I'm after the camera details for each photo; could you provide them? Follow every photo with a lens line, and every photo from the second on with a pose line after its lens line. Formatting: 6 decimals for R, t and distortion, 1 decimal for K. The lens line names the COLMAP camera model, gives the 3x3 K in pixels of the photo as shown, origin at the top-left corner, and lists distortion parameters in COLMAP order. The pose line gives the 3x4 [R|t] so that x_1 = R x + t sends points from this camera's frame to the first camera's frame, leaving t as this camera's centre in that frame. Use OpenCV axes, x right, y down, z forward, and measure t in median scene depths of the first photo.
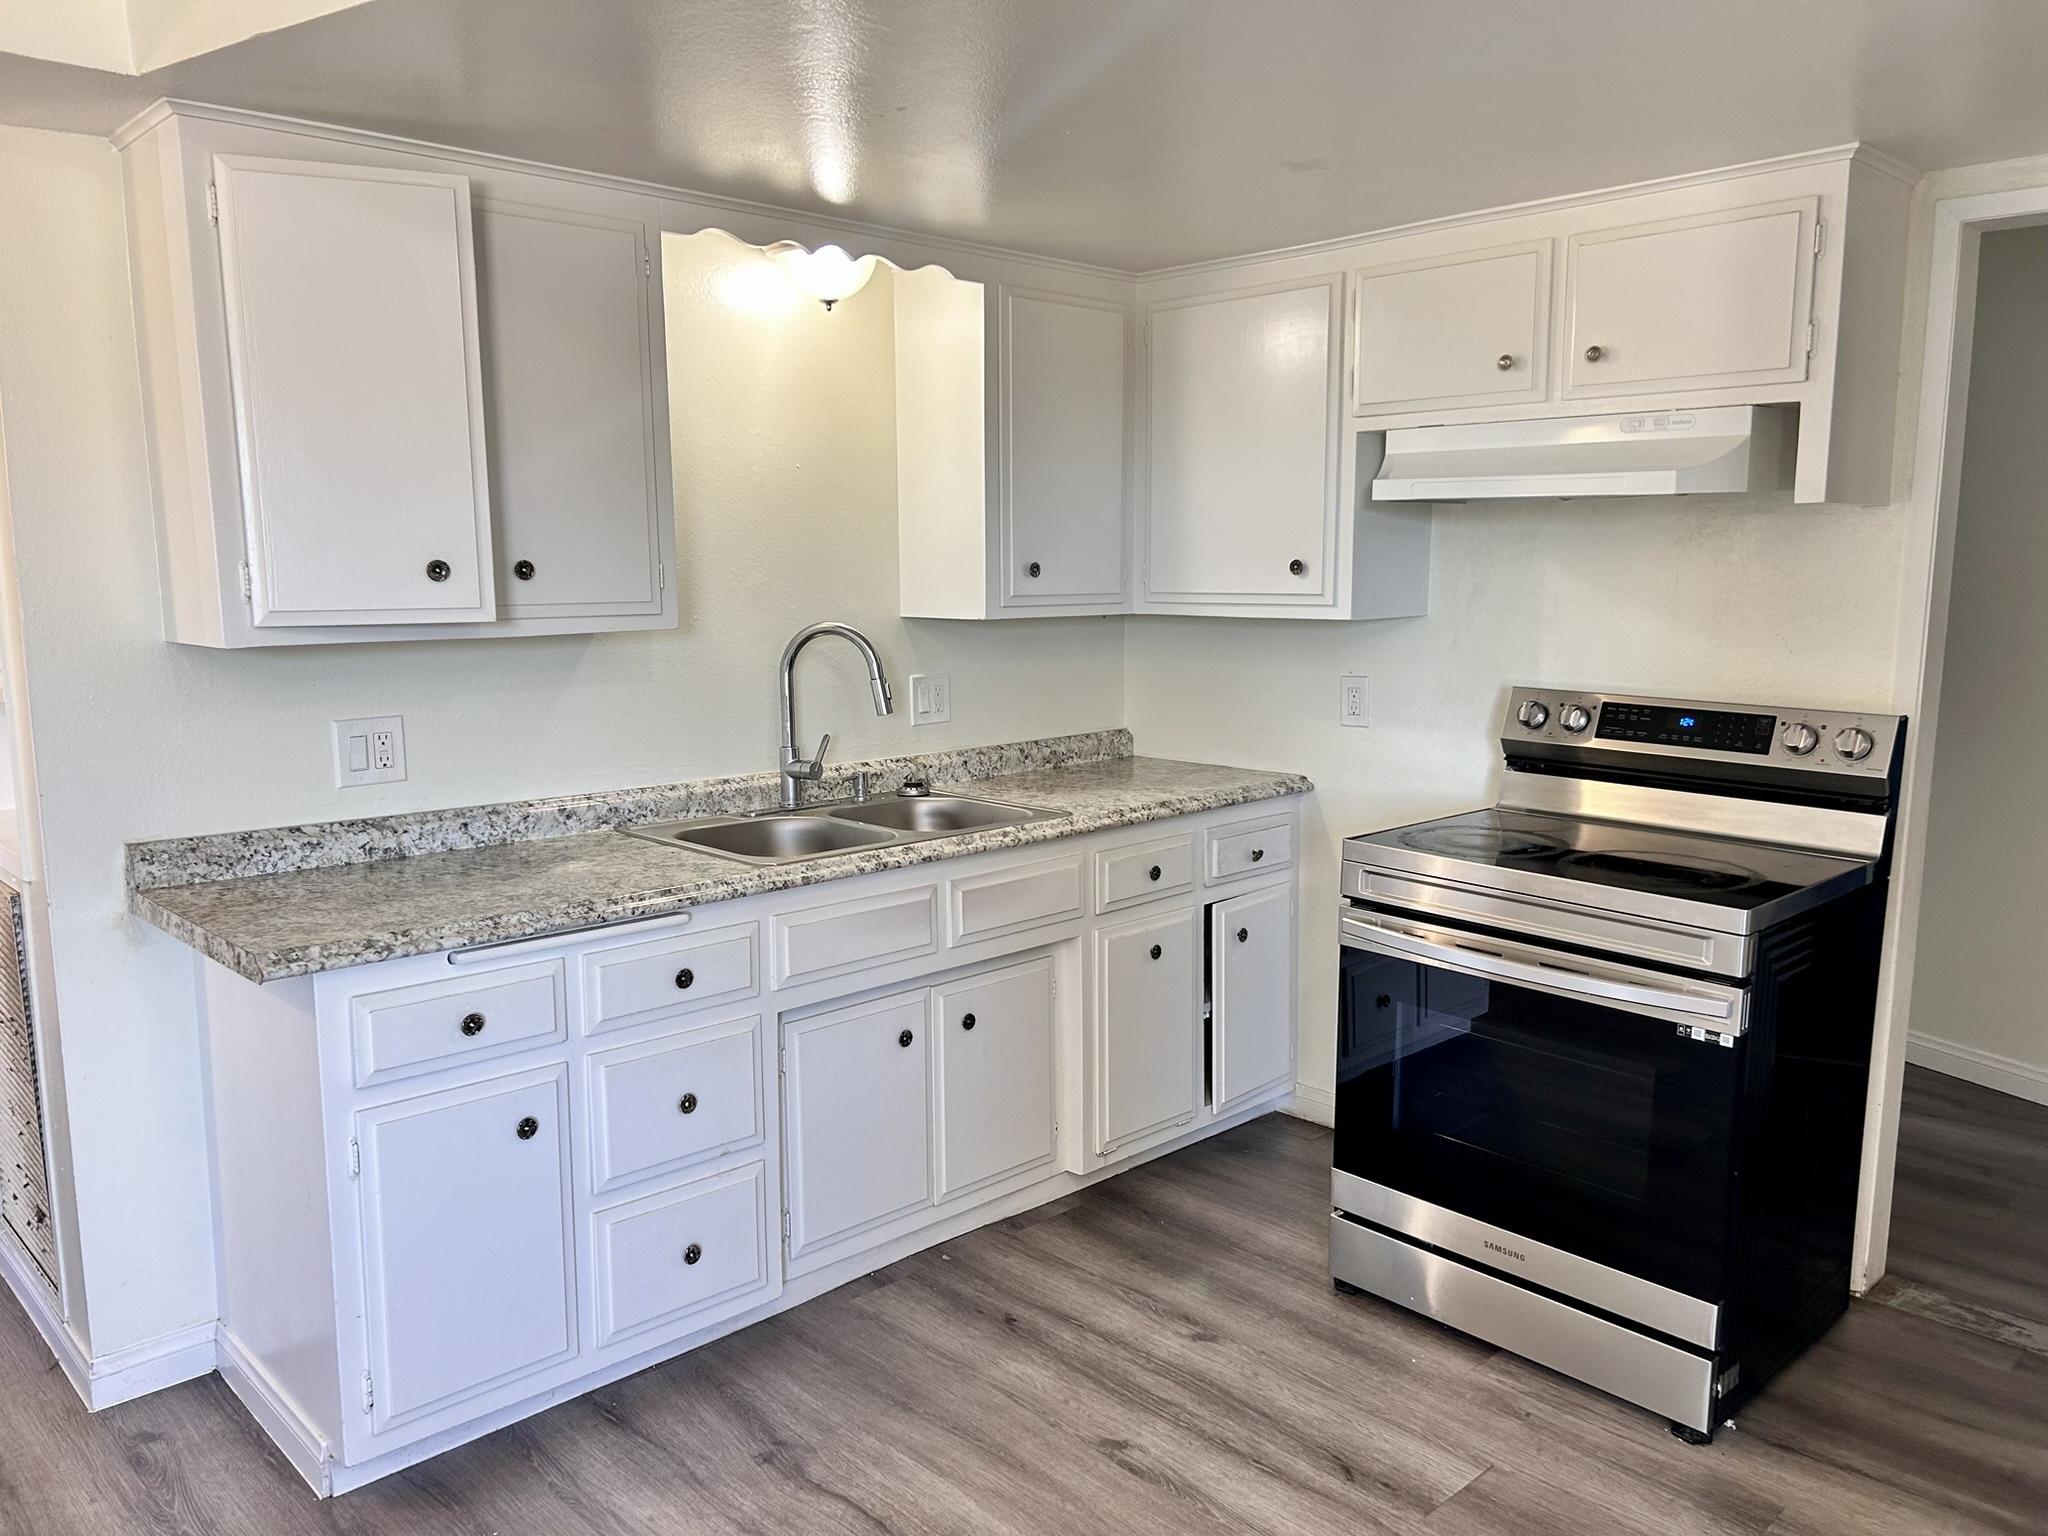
lens RADIAL K [[1581.4, 0, 1024.0], [0, 1581.4, 768.0], [0, 0, 1]] dist [0.062364, -0.007114]
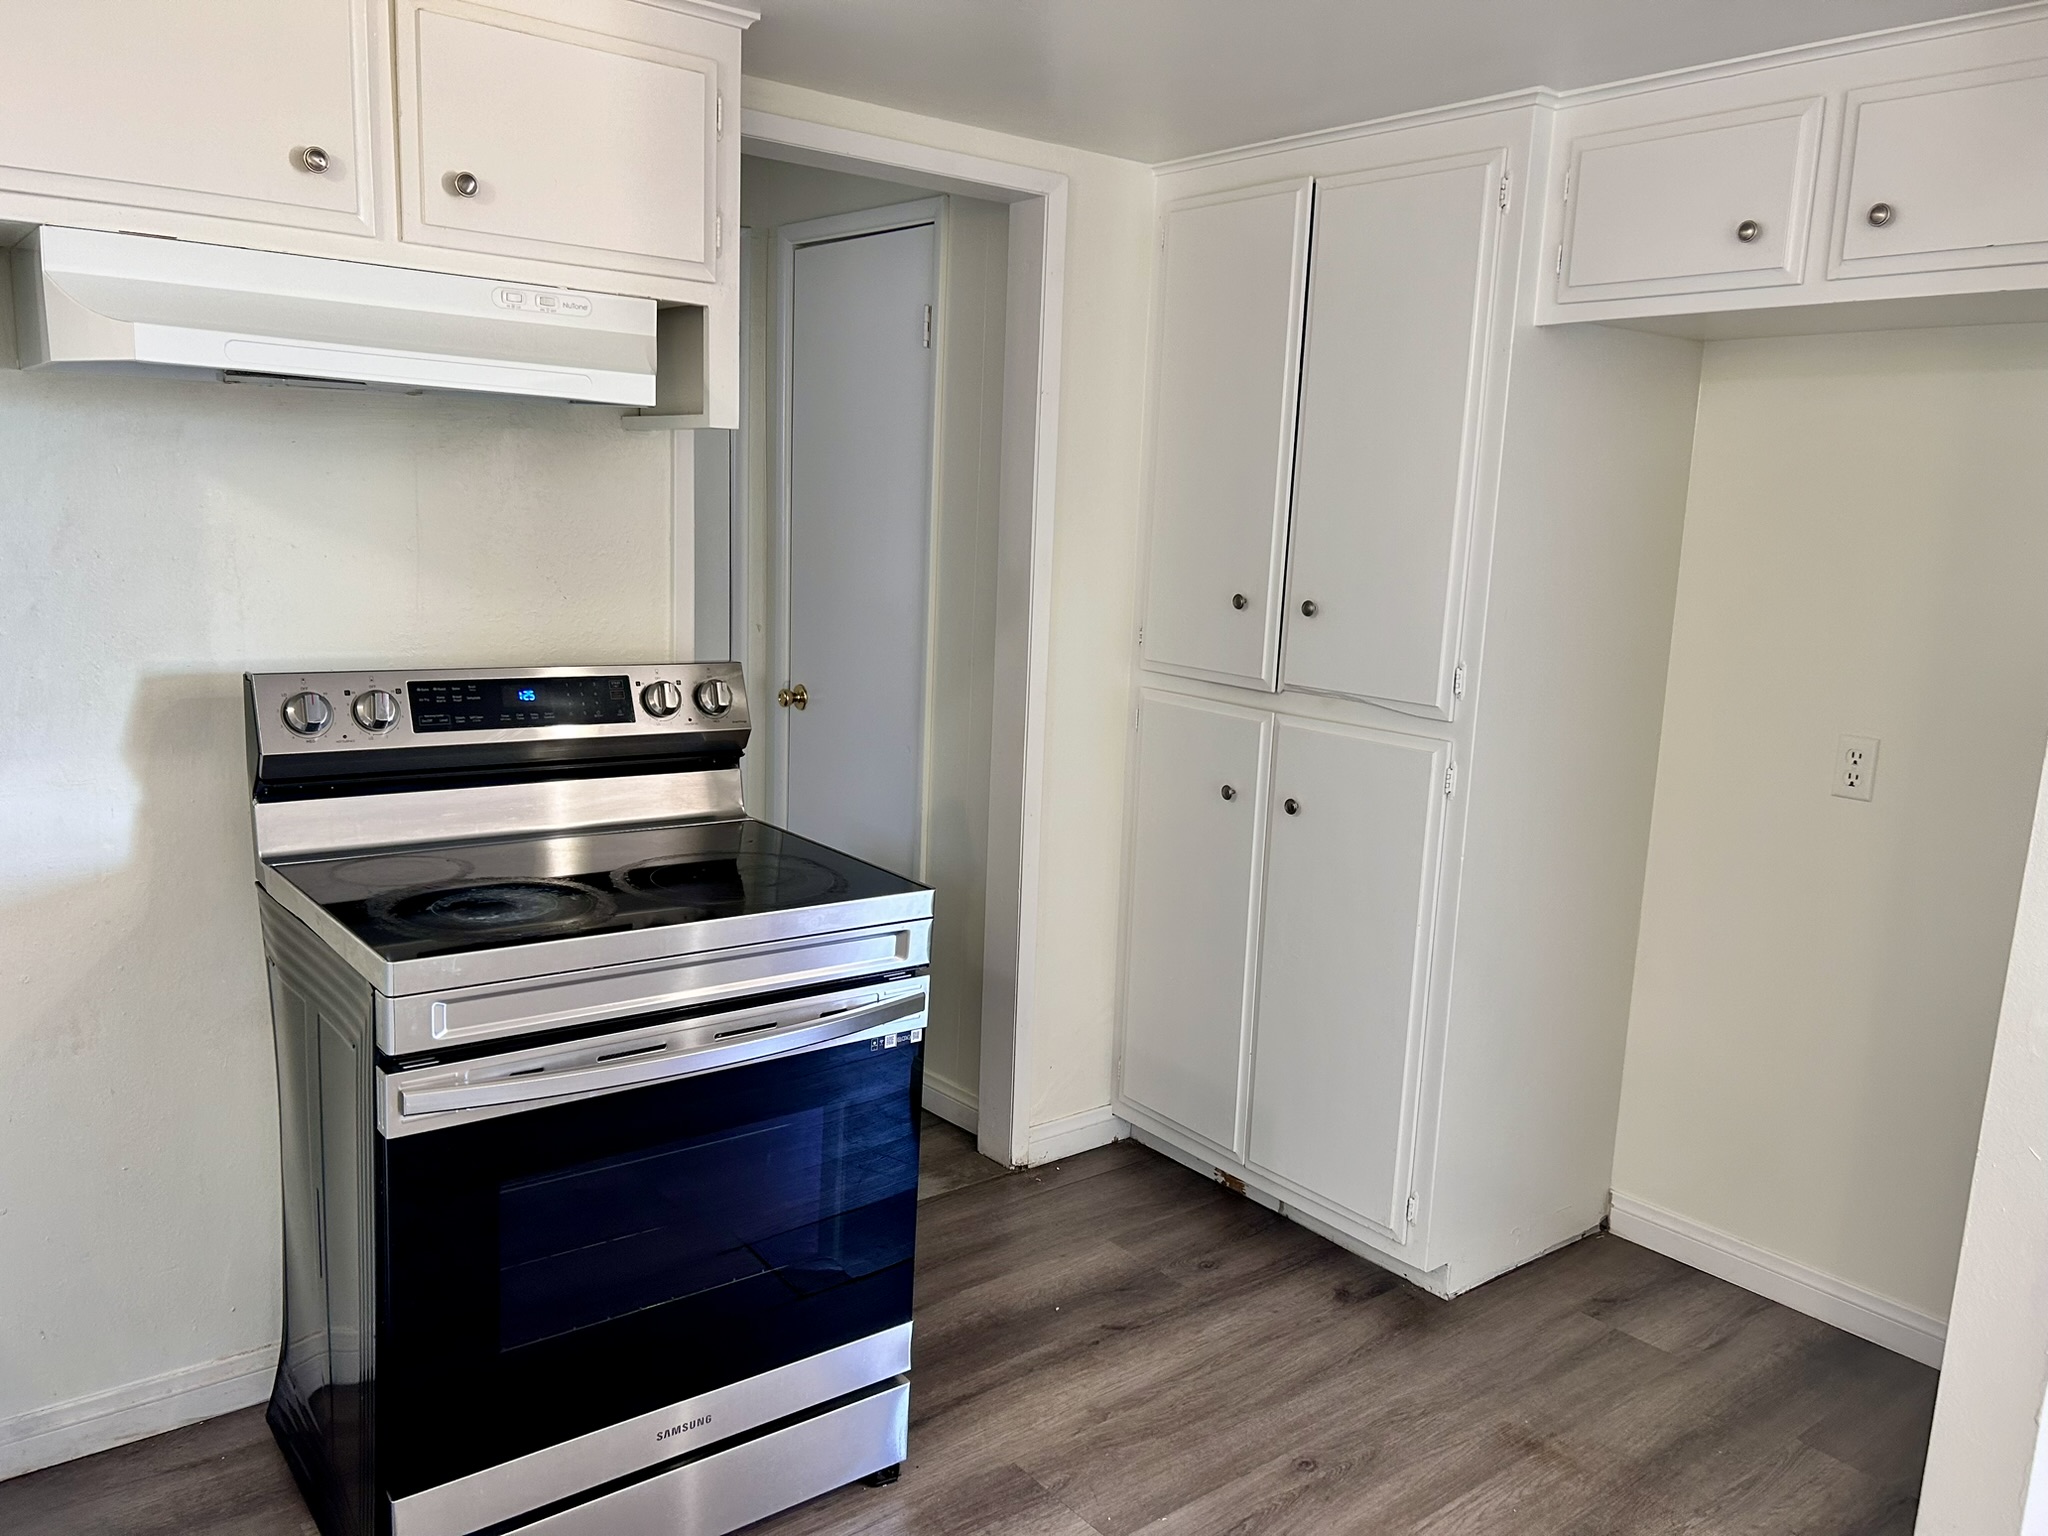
lens RADIAL K [[1581.4, 0, 1024.0], [0, 1581.4, 768.0], [0, 0, 1]] dist [0.062364, -0.007114]
pose [[0.085796, -0.166389, 0.982321, -0.346653], [0.100888, 0.982339, 0.157580, -0.095423], [-0.991192, 0.085584, 0.101067, 0.709990]]
